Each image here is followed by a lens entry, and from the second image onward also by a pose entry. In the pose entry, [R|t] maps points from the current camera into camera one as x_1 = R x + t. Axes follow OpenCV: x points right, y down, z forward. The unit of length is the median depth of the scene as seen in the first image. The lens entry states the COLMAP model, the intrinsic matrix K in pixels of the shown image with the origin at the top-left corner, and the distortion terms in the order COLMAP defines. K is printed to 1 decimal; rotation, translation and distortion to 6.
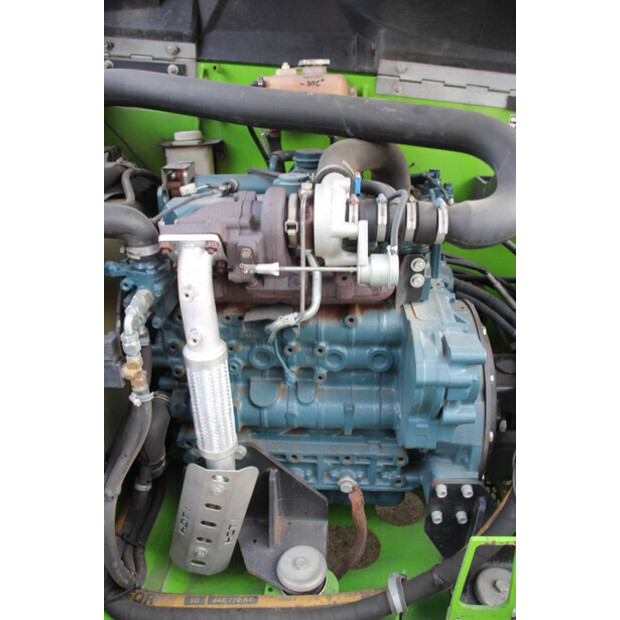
lens RADIAL K [[509.9, 0, 310.0], [0, 509.9, 310.0], [0, 0, 1]] dist [-0.179903, 0.180505]
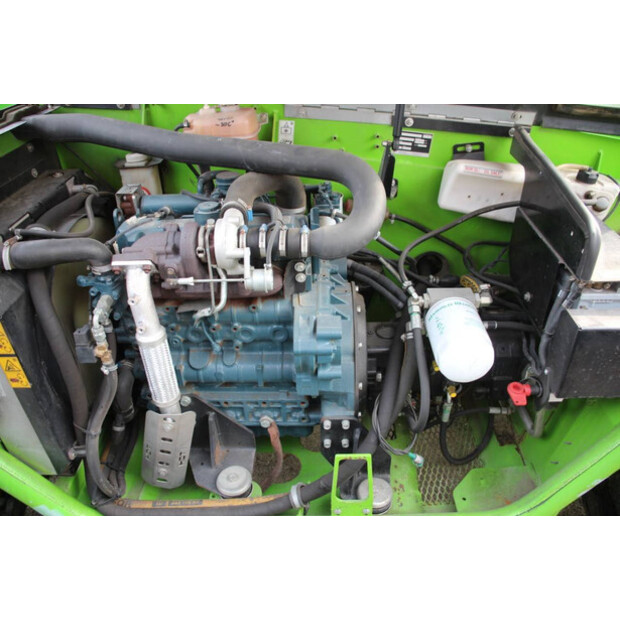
lens RADIAL K [[509.9, 0, 310.0], [0, 509.9, 310.0], [0, 0, 1]] dist [-0.179903, 0.180505]
pose [[0.999244, -0.033557, 0.019620, 0.204251], [0.031041, 0.992664, 0.116849, -0.130925], [-0.023397, -0.116152, 0.992956, -0.396482]]
